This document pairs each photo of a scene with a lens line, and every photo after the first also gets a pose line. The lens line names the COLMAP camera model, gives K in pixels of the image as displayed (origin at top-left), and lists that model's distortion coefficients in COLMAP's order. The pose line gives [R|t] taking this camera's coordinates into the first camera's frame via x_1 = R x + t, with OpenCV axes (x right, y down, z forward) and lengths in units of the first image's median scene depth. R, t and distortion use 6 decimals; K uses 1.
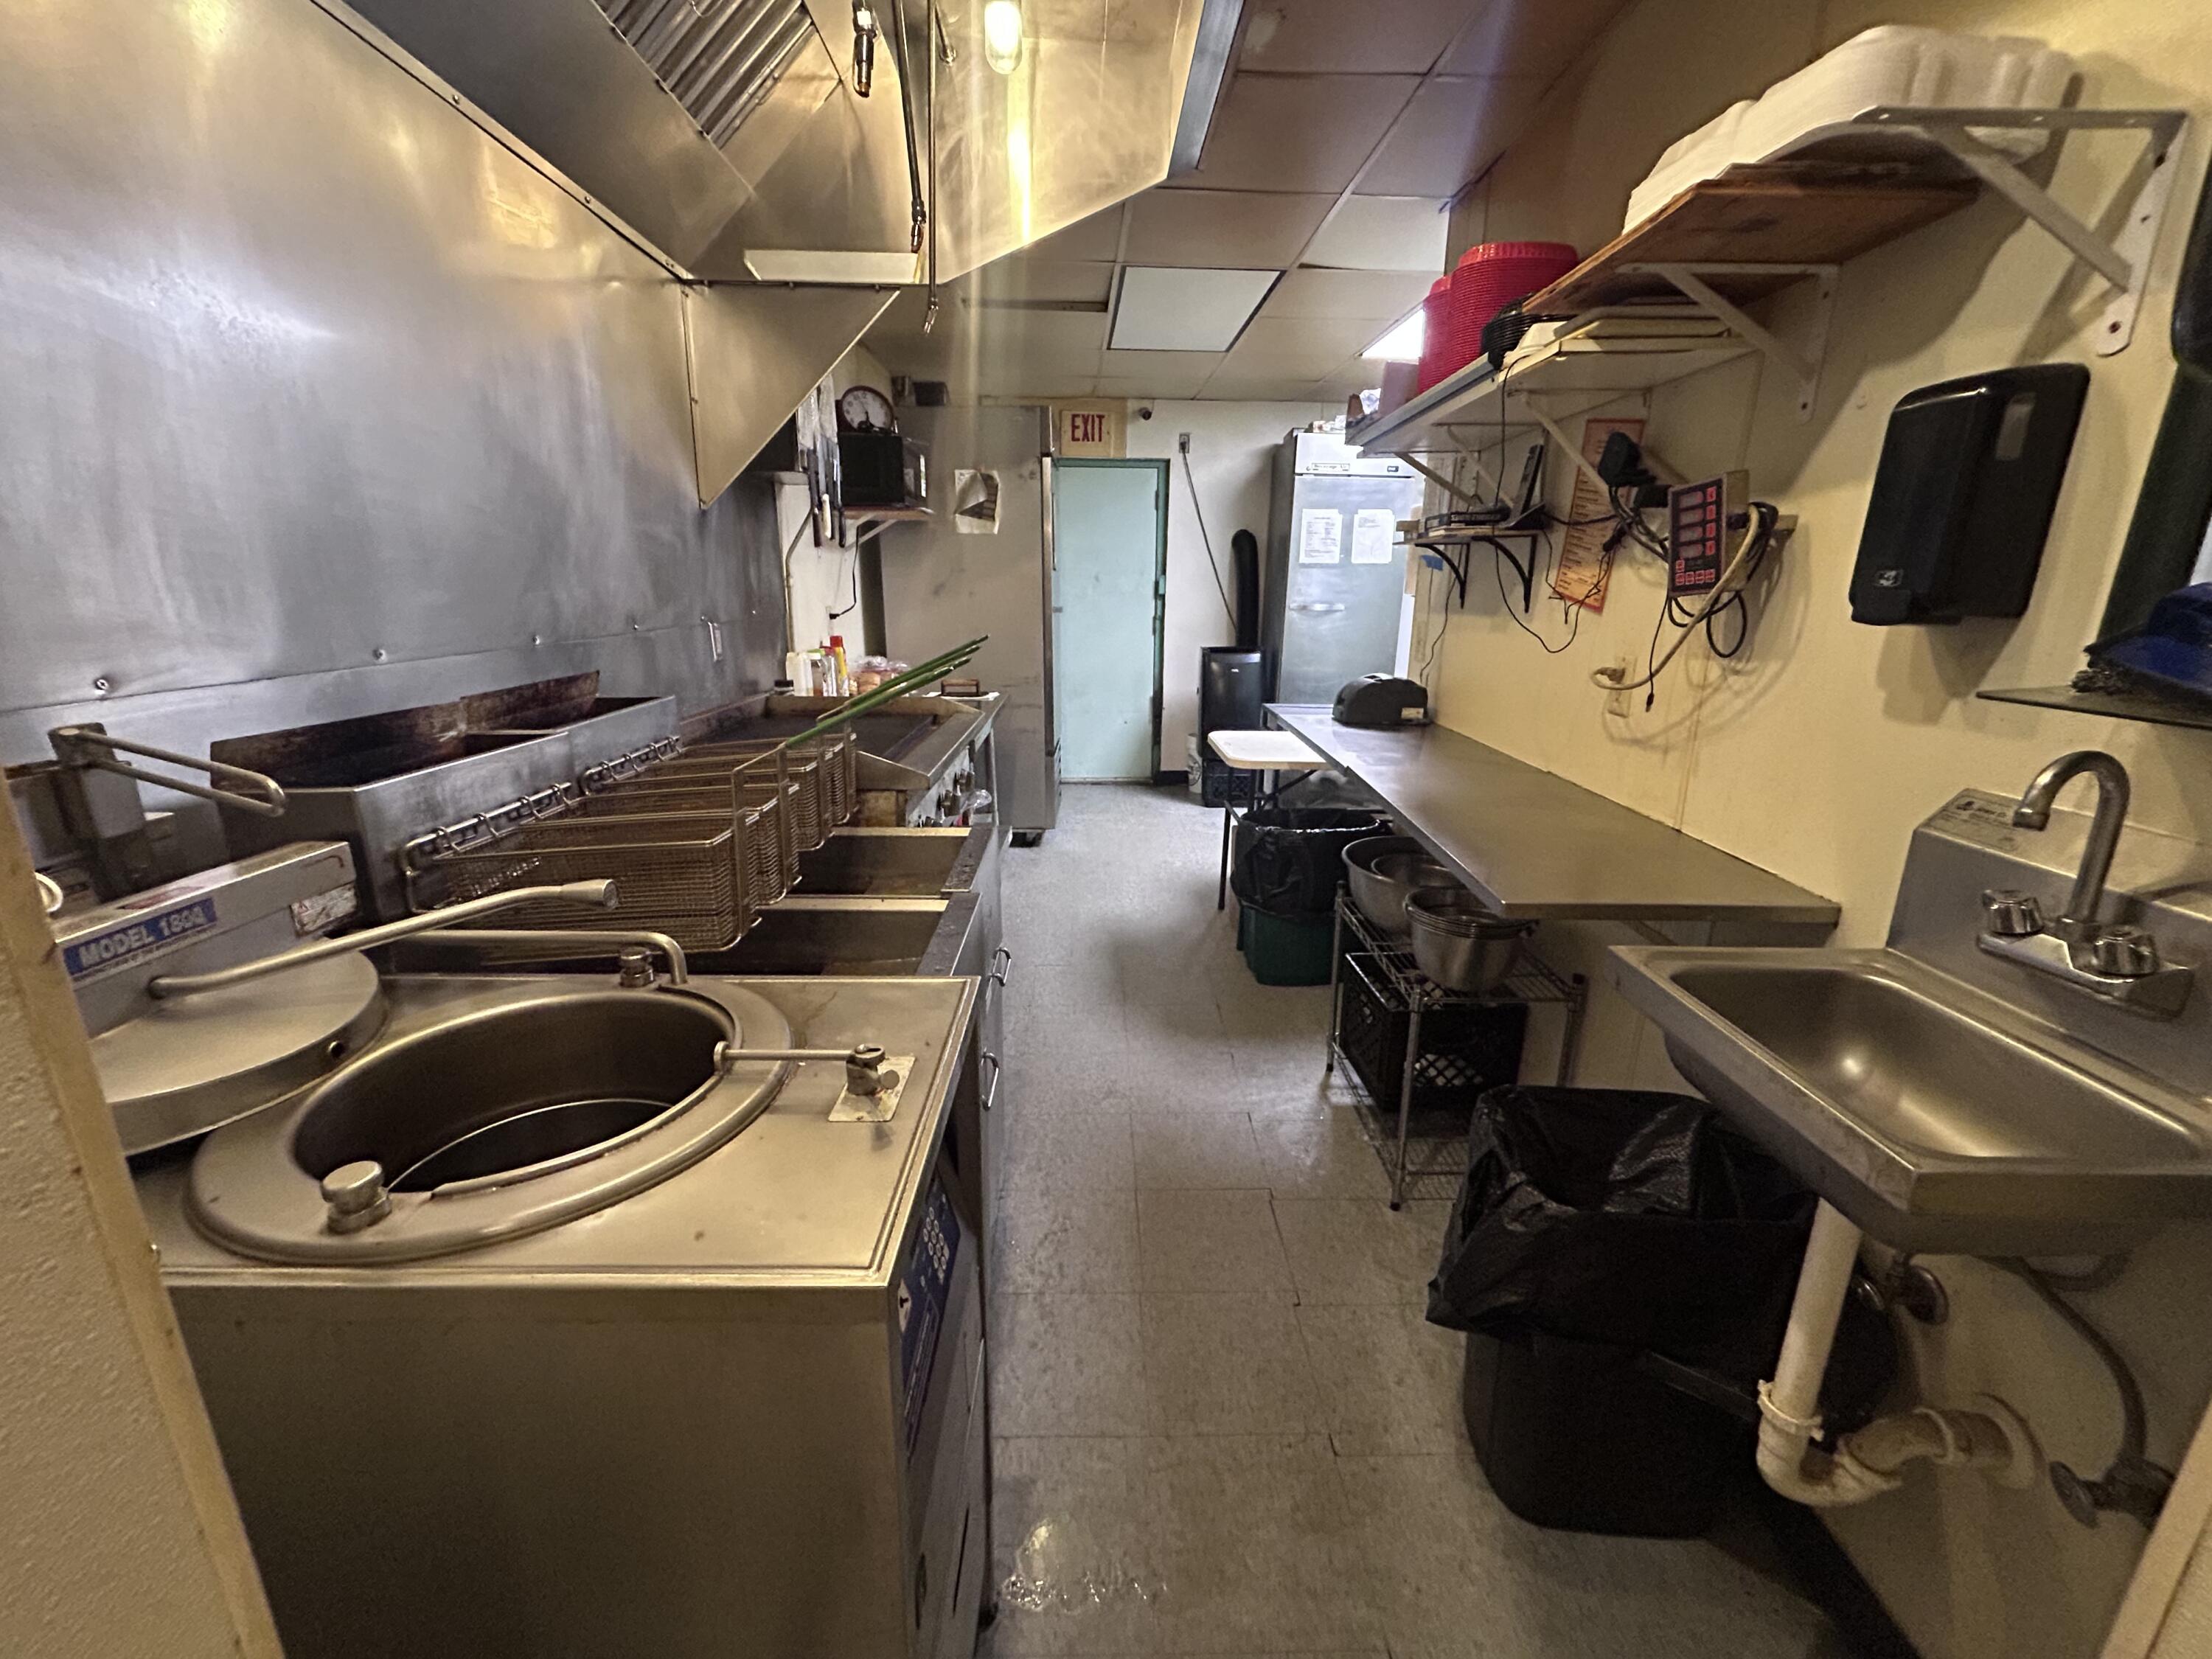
lens RADIAL K [[912.2, 0, 1100.7], [0, 912.2, 830.6], [0, 0, 1]] dist [-0.000643, -0.000408]
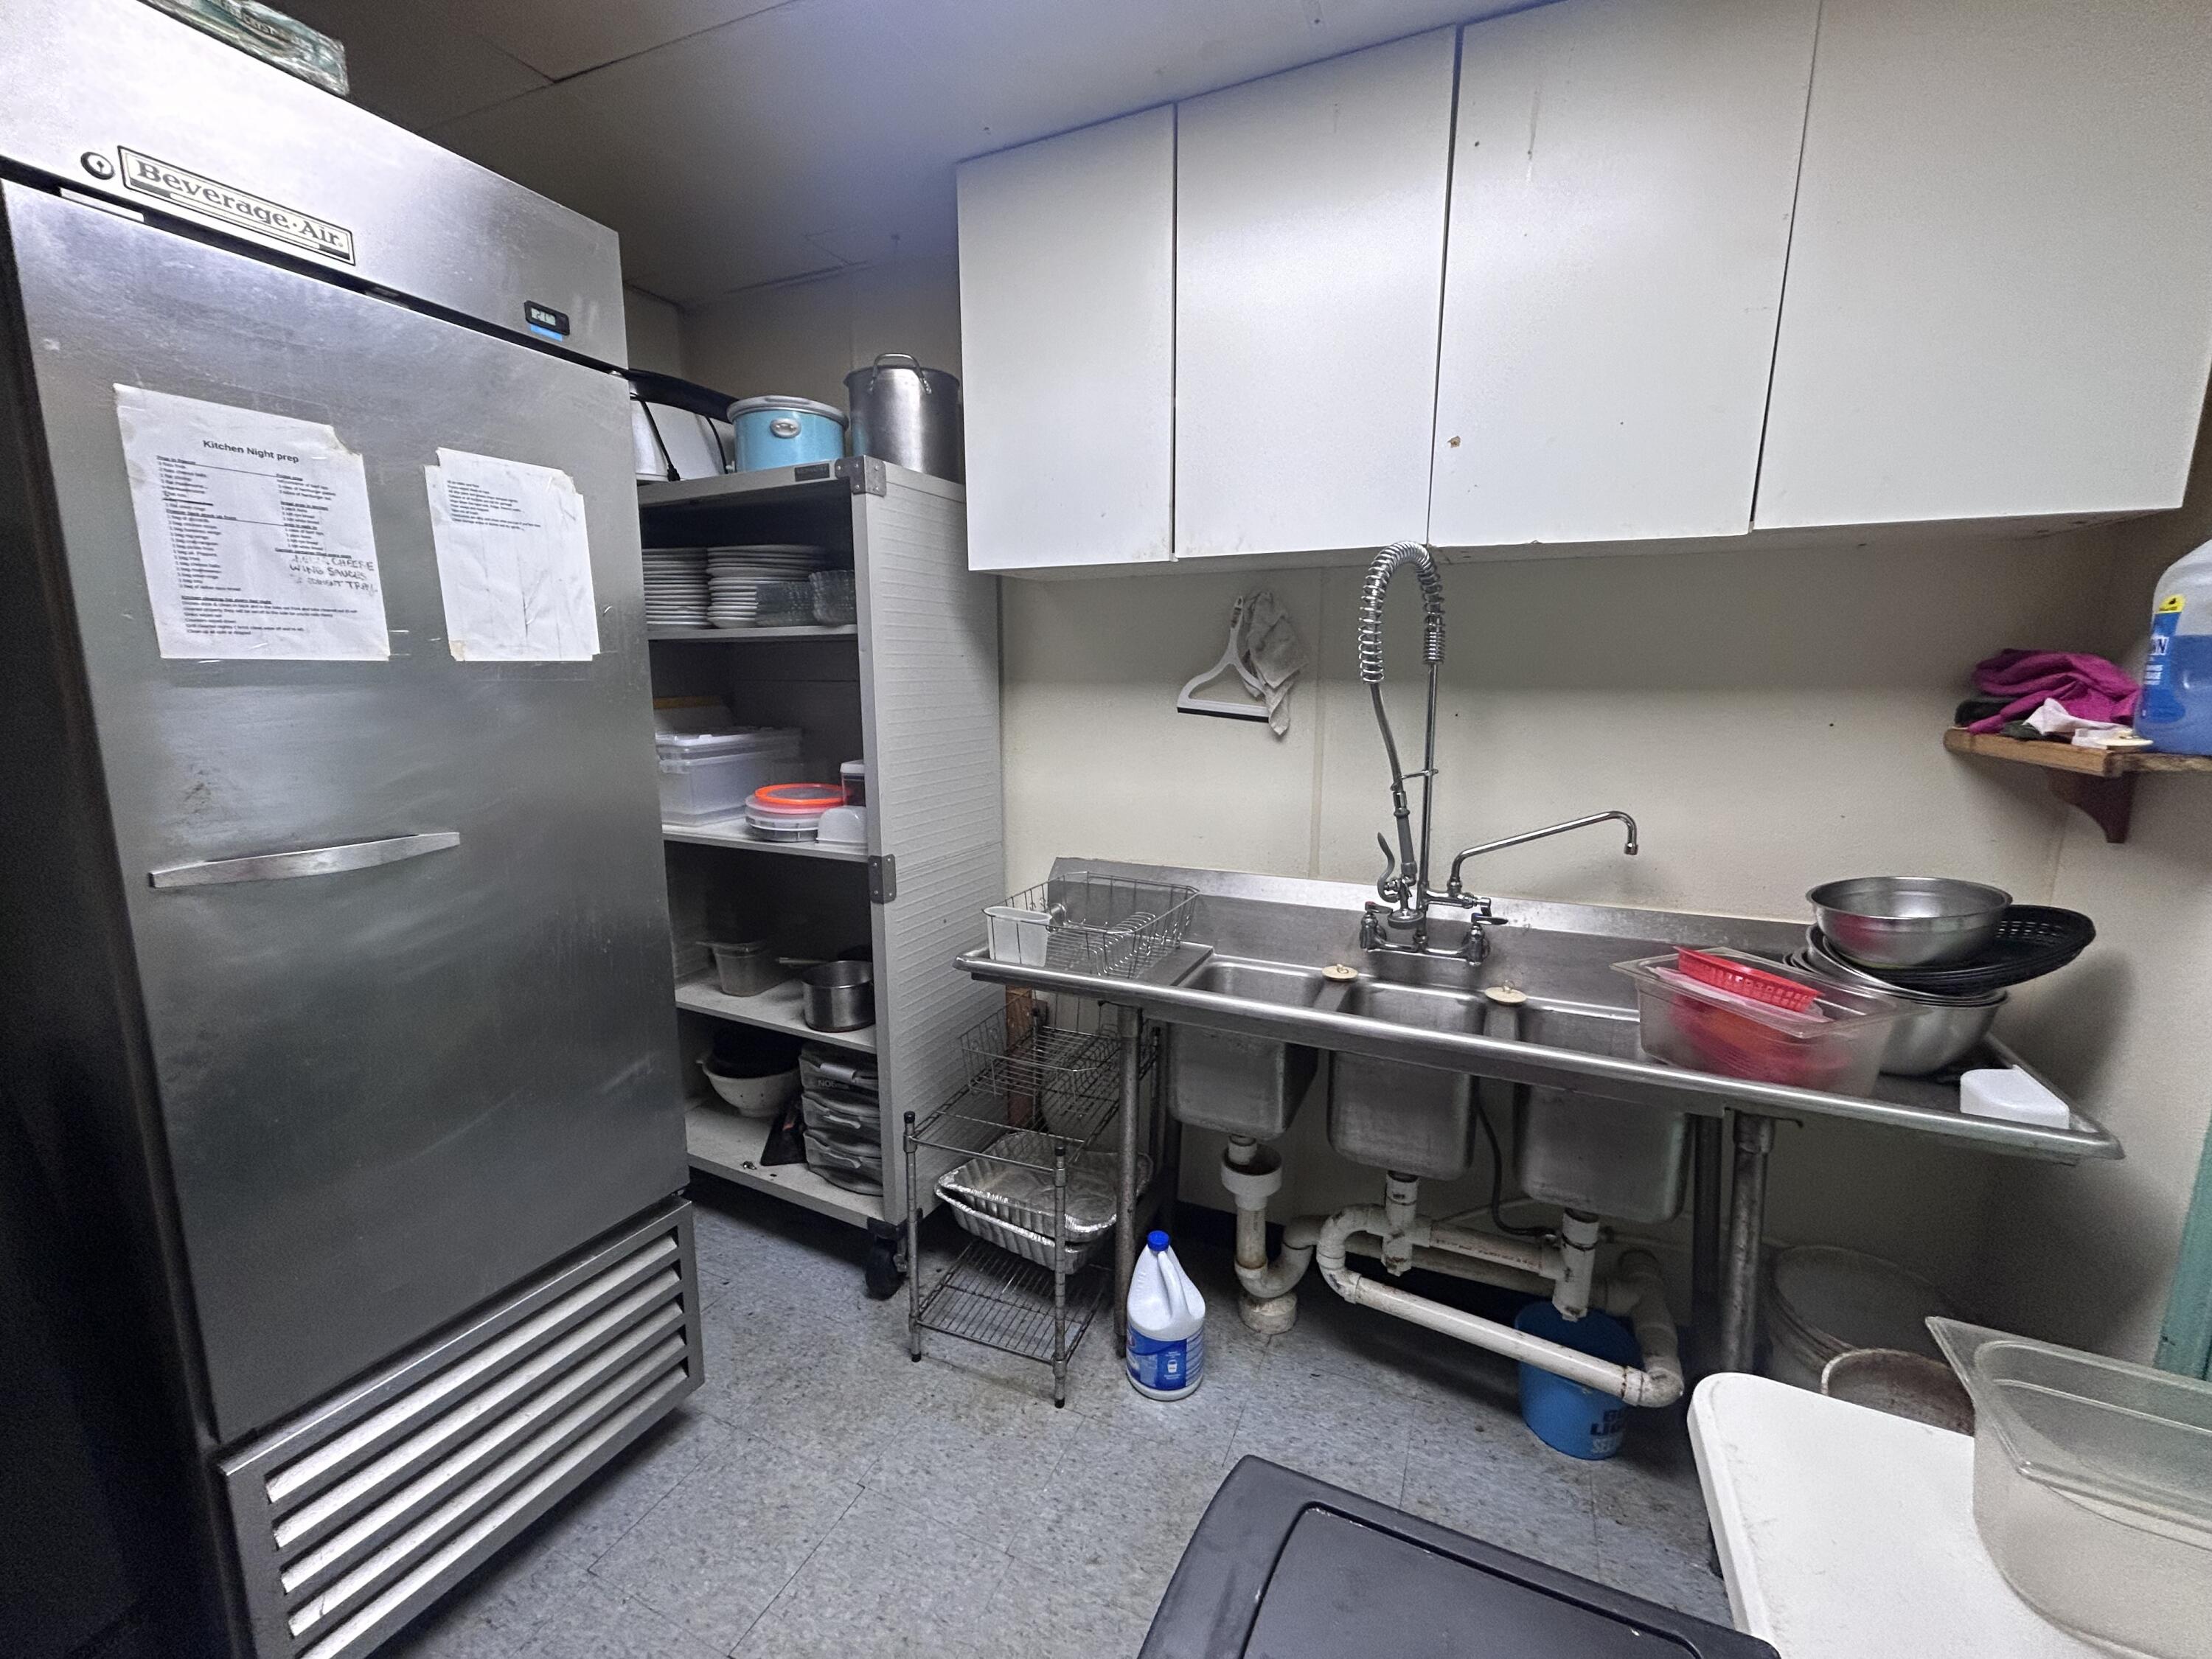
lens RADIAL K [[912.2, 0, 1118.2], [0, 912.2, 829.6], [0, 0, 1]] dist [-0.000643, -0.000408]
pose [[0.441420, -0.160507, 0.882828, 0.130550], [0.240010, 0.969143, 0.056193, -0.220939], [-0.864606, 0.187083, 0.466322, 0.742085]]
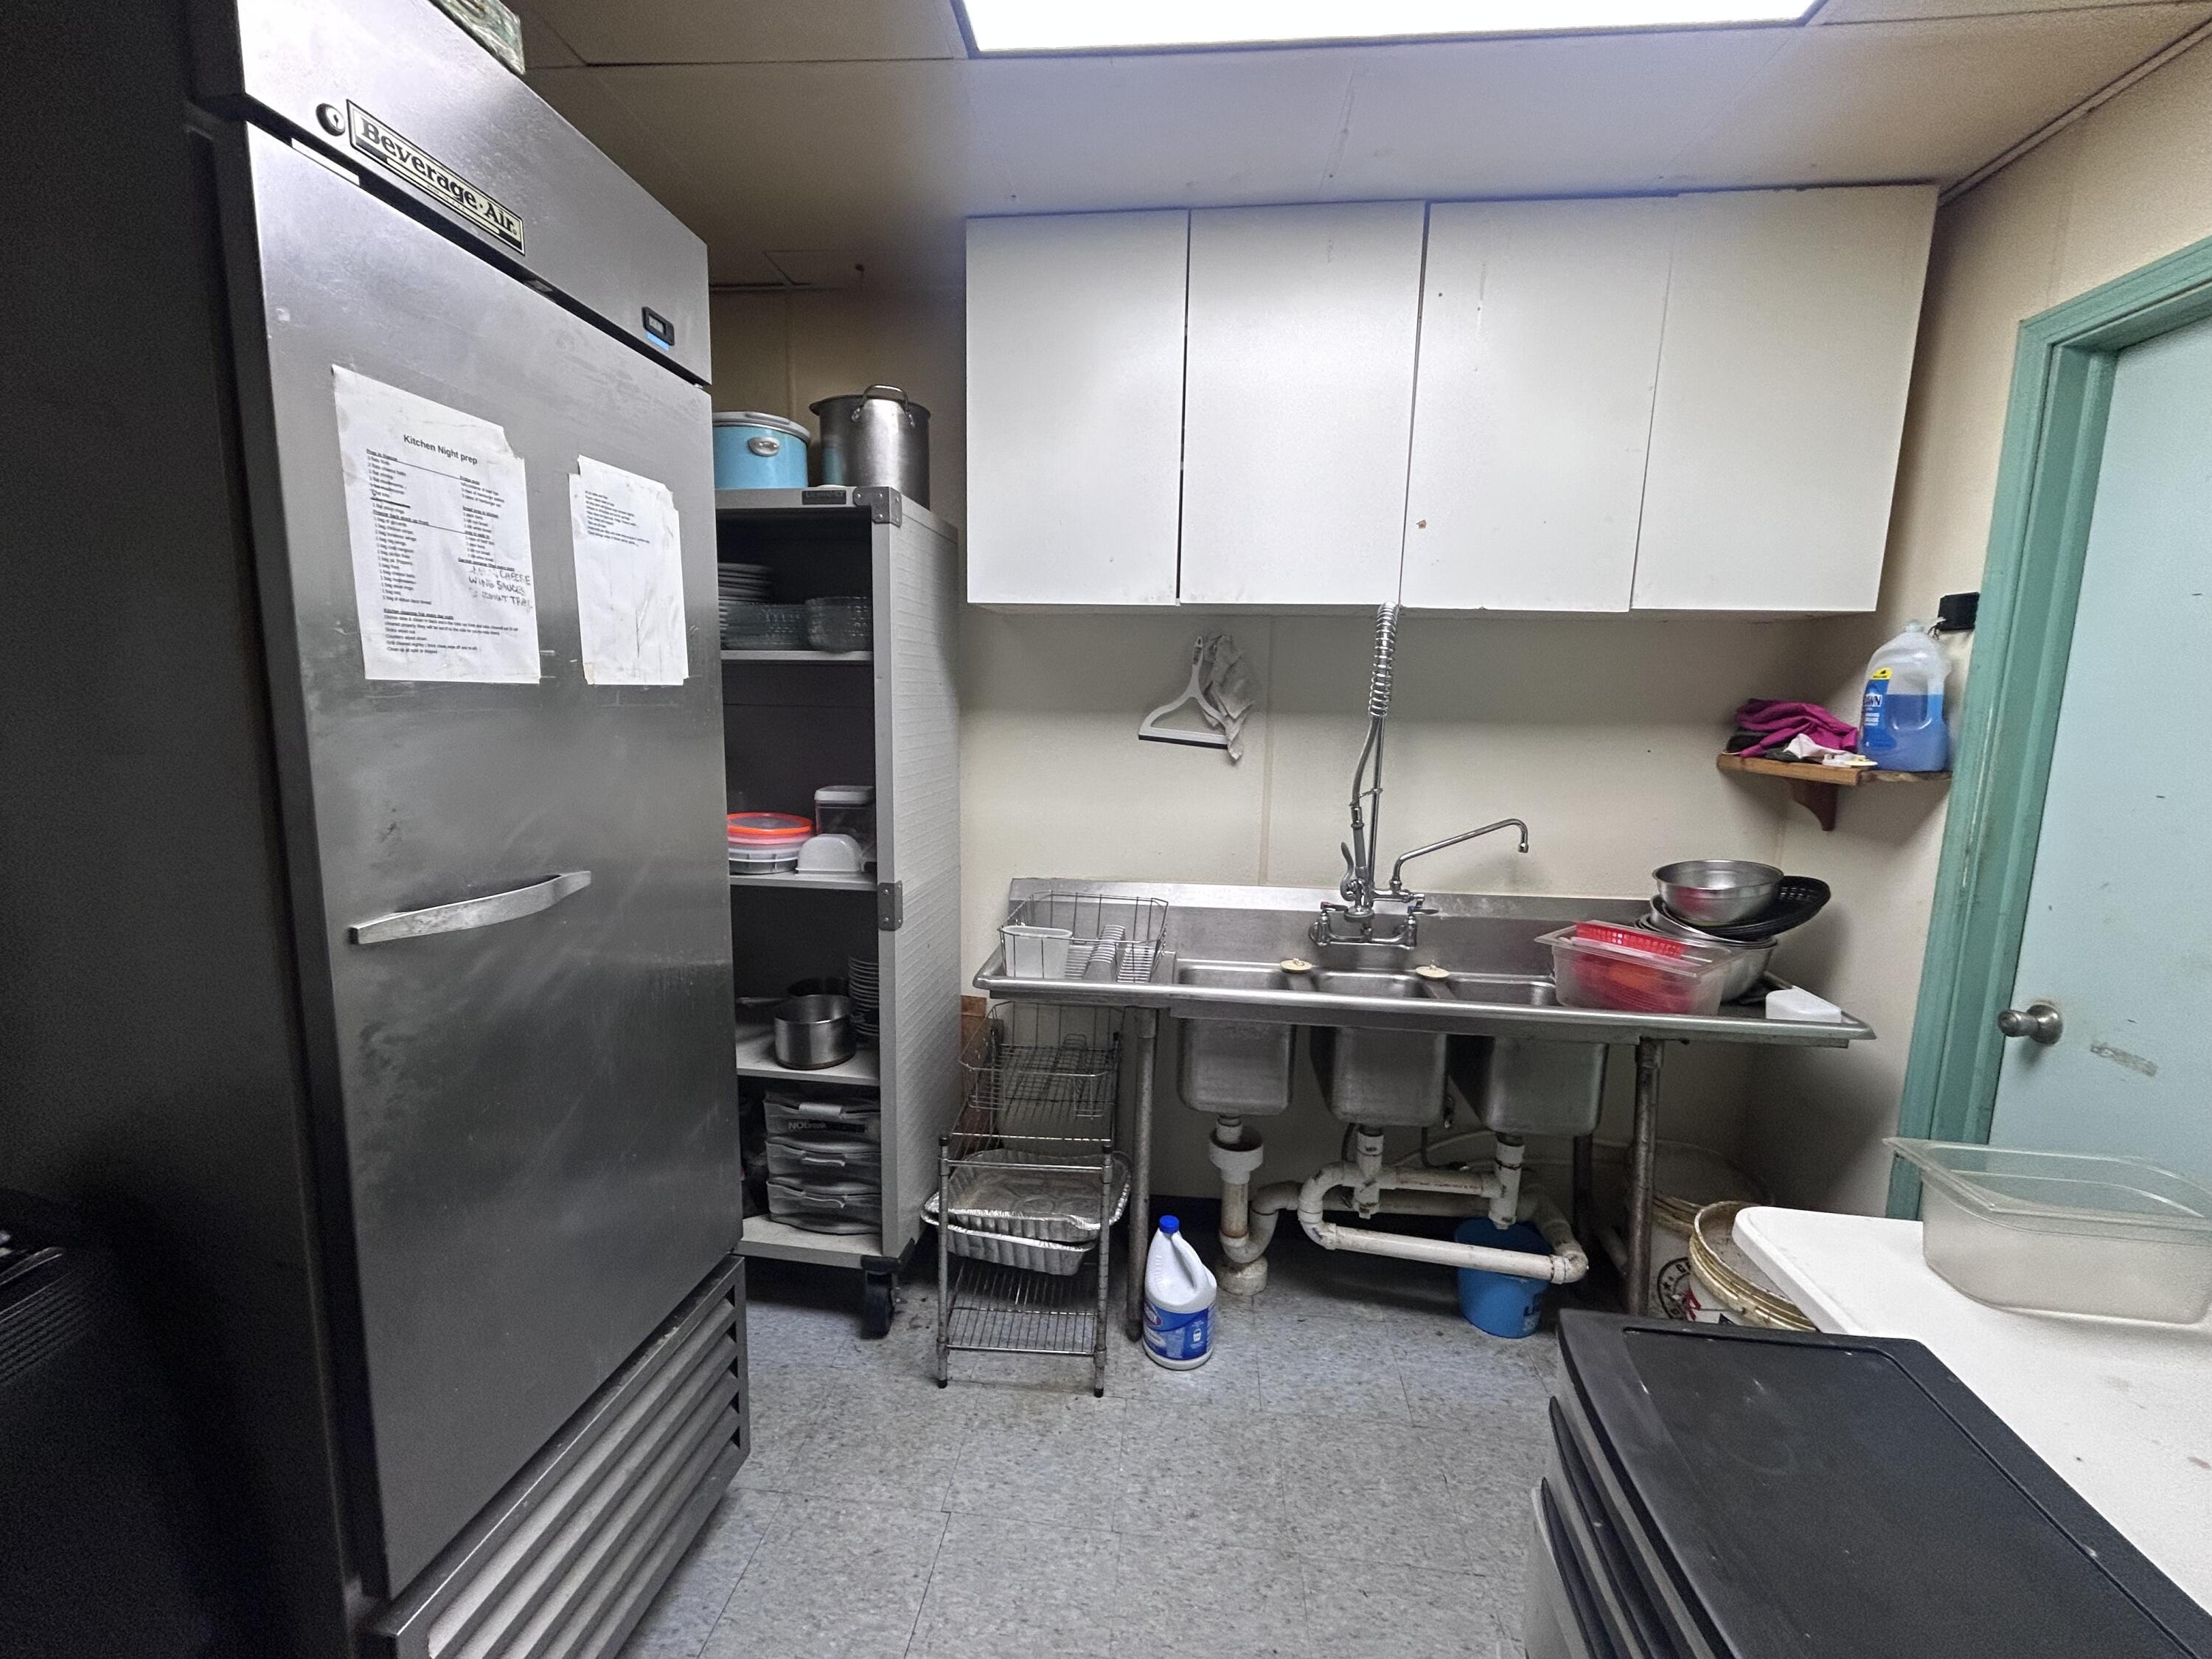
lens RADIAL K [[912.2, 0, 1113.4], [0, 912.2, 828.5], [0, 0, 1]] dist [-0.000643, -0.000408]
pose [[0.130836, -0.145222, 0.980710, 0.065033], [0.245070, 0.963251, 0.109942, -0.253067], [-0.960636, 0.225959, 0.161618, 0.850573]]
